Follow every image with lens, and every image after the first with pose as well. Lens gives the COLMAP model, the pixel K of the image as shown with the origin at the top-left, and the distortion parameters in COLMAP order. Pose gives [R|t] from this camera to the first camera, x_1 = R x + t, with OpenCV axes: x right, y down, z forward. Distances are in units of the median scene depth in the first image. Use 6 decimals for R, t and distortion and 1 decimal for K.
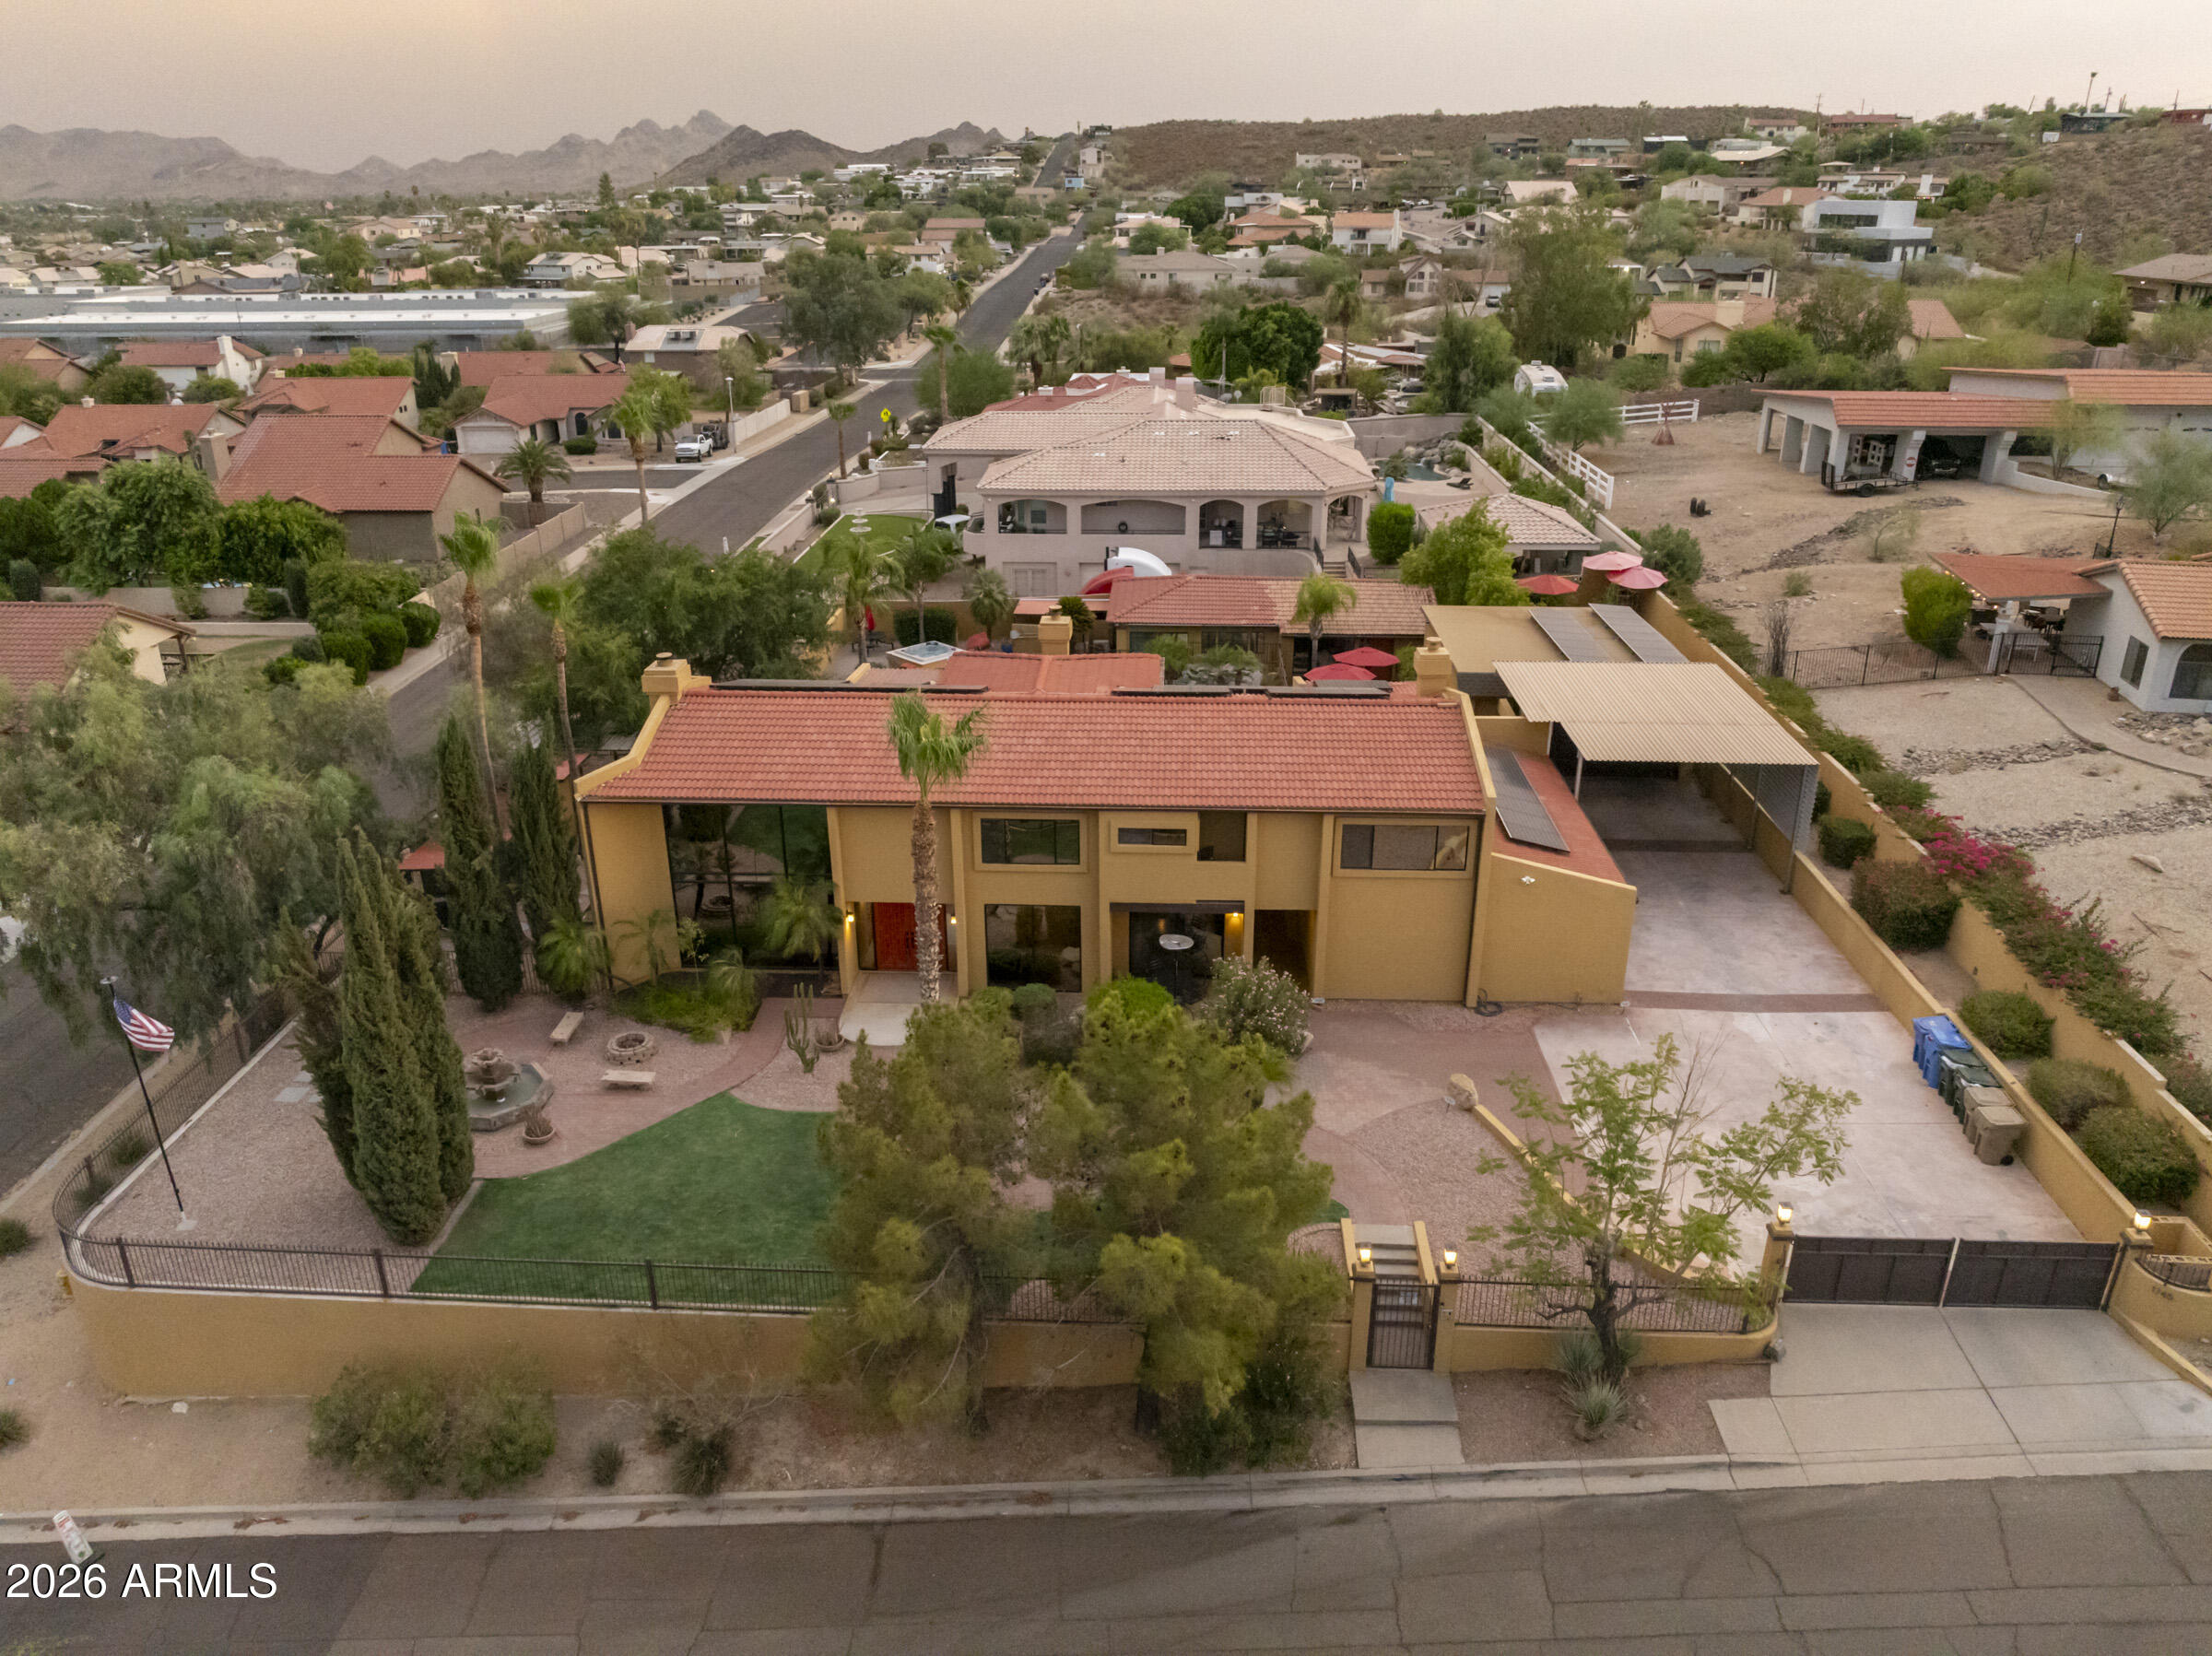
lens RADIAL K [[1549.3, 0, 1109.3], [0, 1549.3, 827.9], [0, 0, 1]] dist [-0.024740, 0.000945]
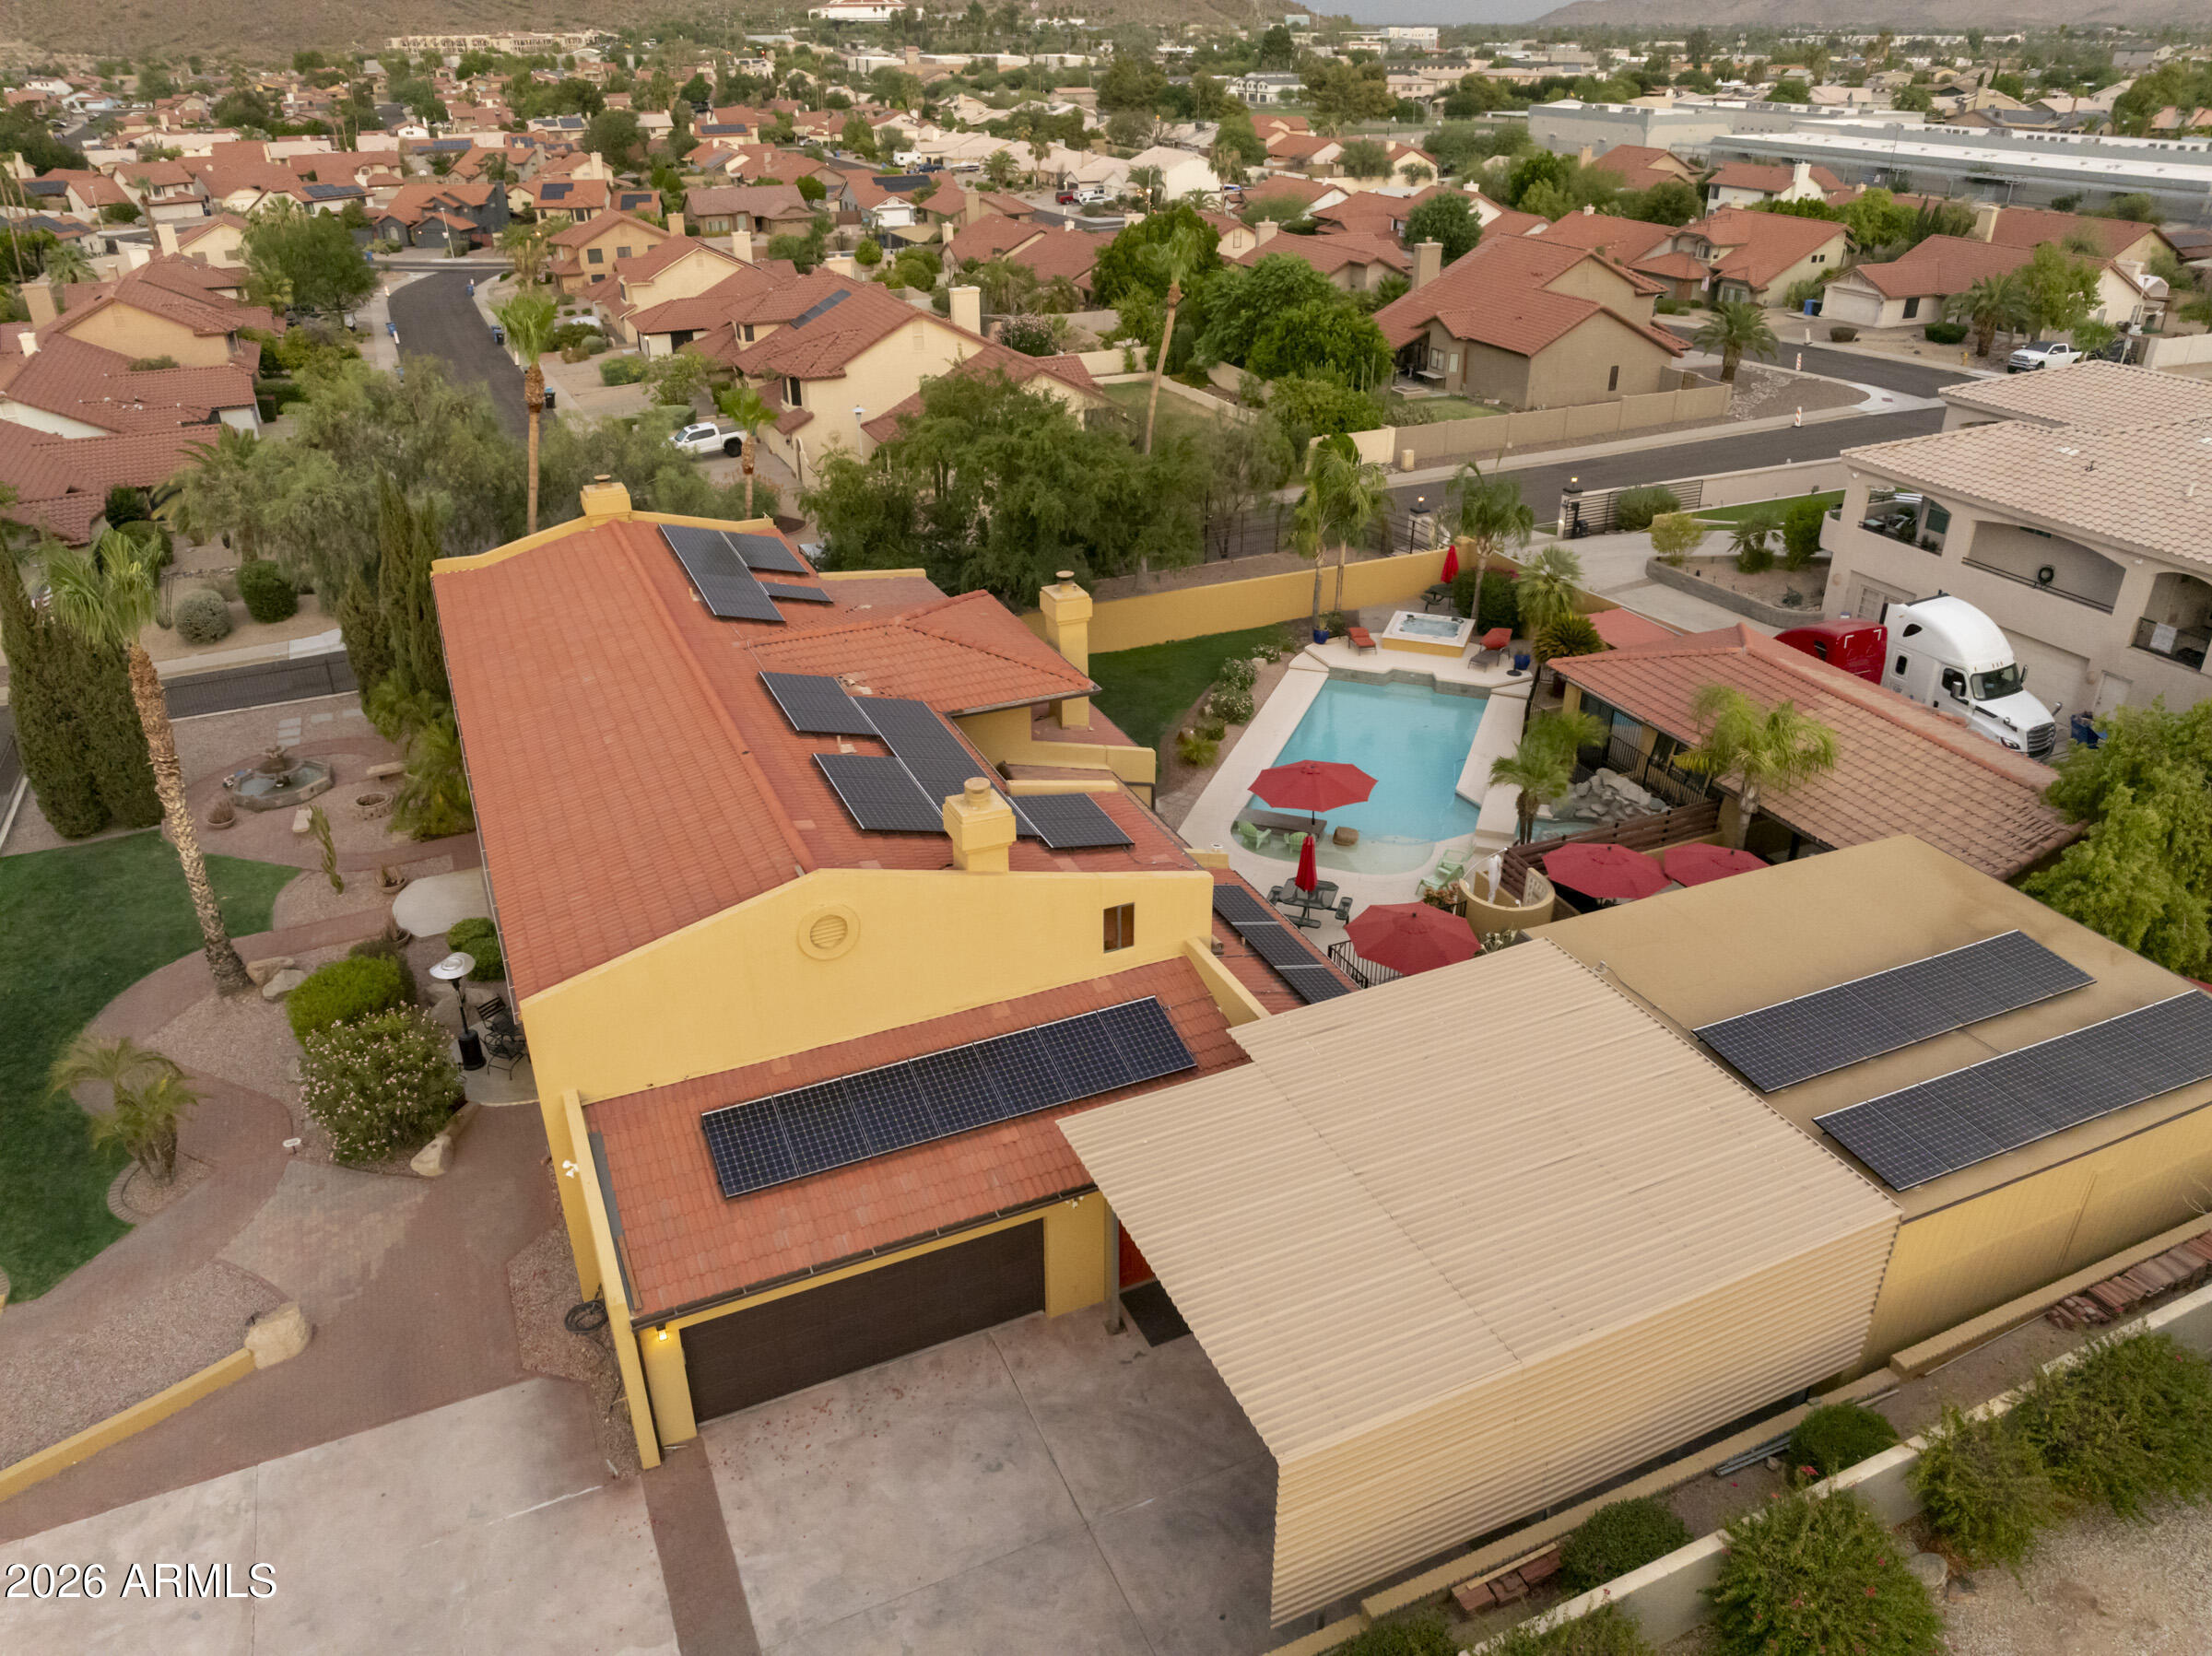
lens RADIAL K [[1557.7, 0, 1106.0], [0, 1557.7, 828.0], [0, 0, 1]] dist [-0.063861, 0.051165]
pose [[0.454940, 0.418129, -0.786256, 0.547908], [-0.341797, 0.897279, 0.279402, -0.225740], [0.822317, 0.141628, 0.551123, 0.583003]]
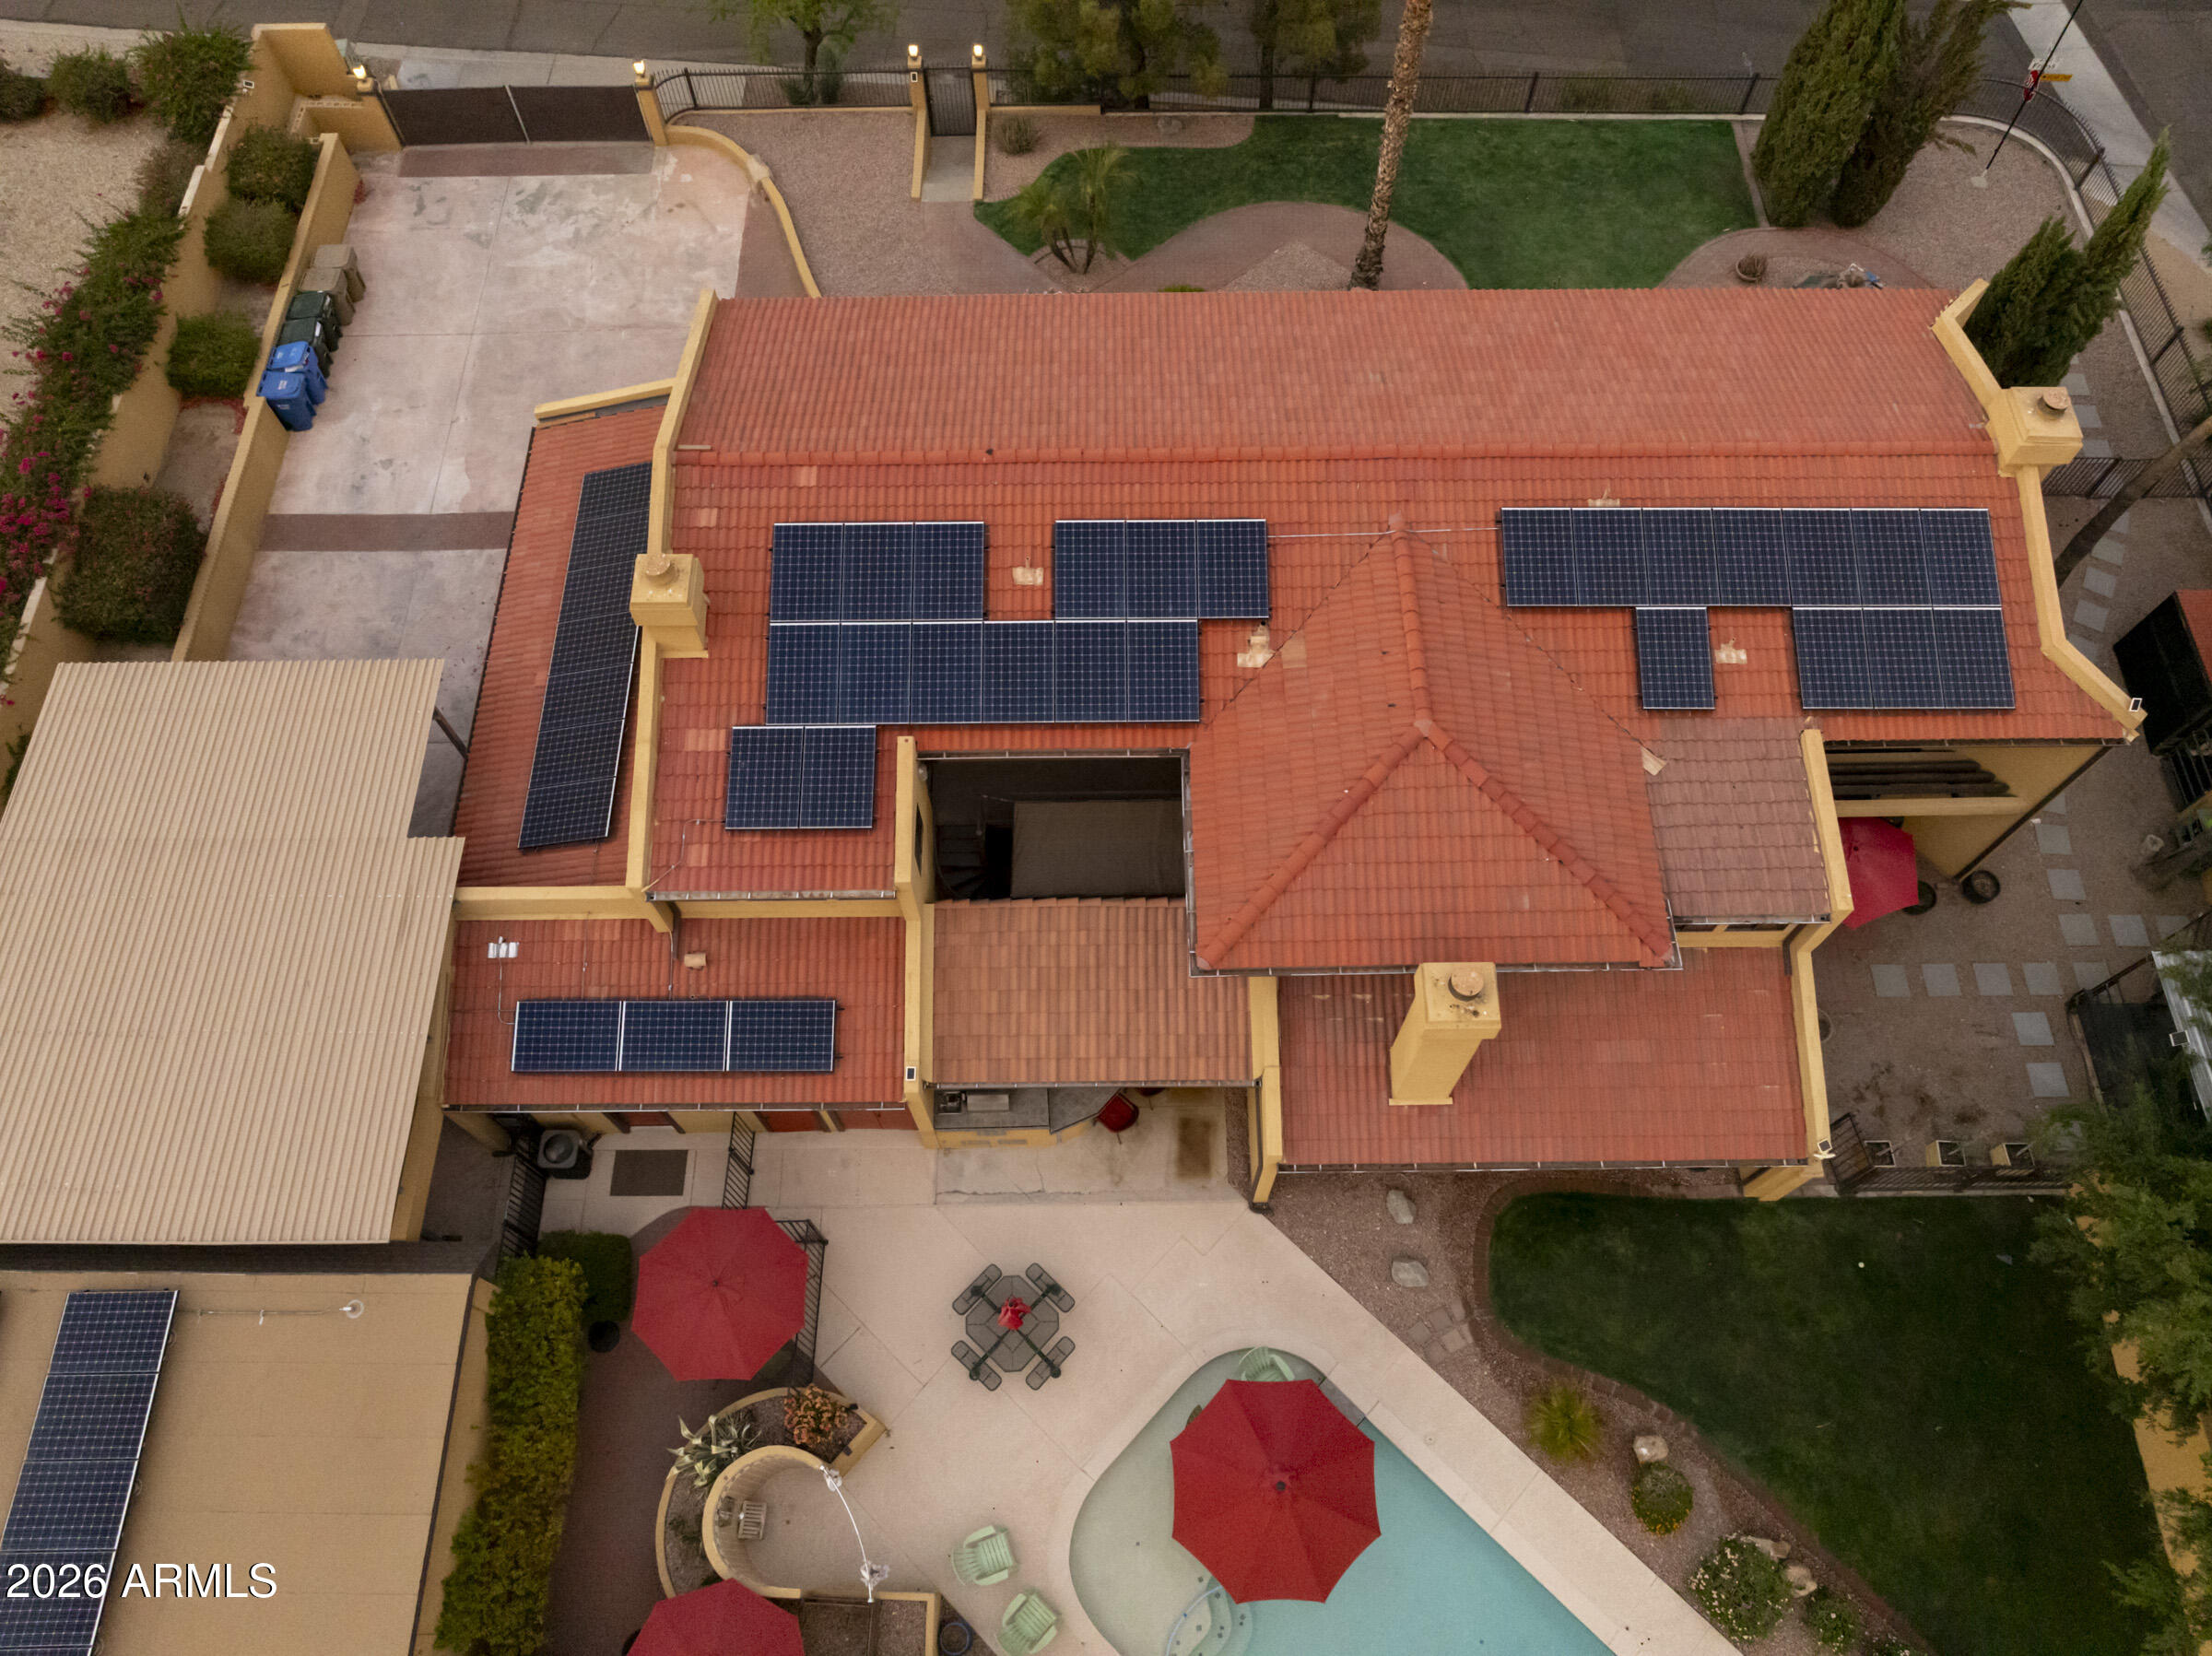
lens RADIAL K [[1557.7, 0, 1106.0], [0, 1557.7, 828.0], [0, 0, 1]] dist [-0.063861, 0.051165]
pose [[-0.998353, 0.053615, -0.020416, 0.061704], [-0.016710, 0.068684, 0.997499, -0.504310], [0.054883, 0.996197, -0.067675, 0.904368]]
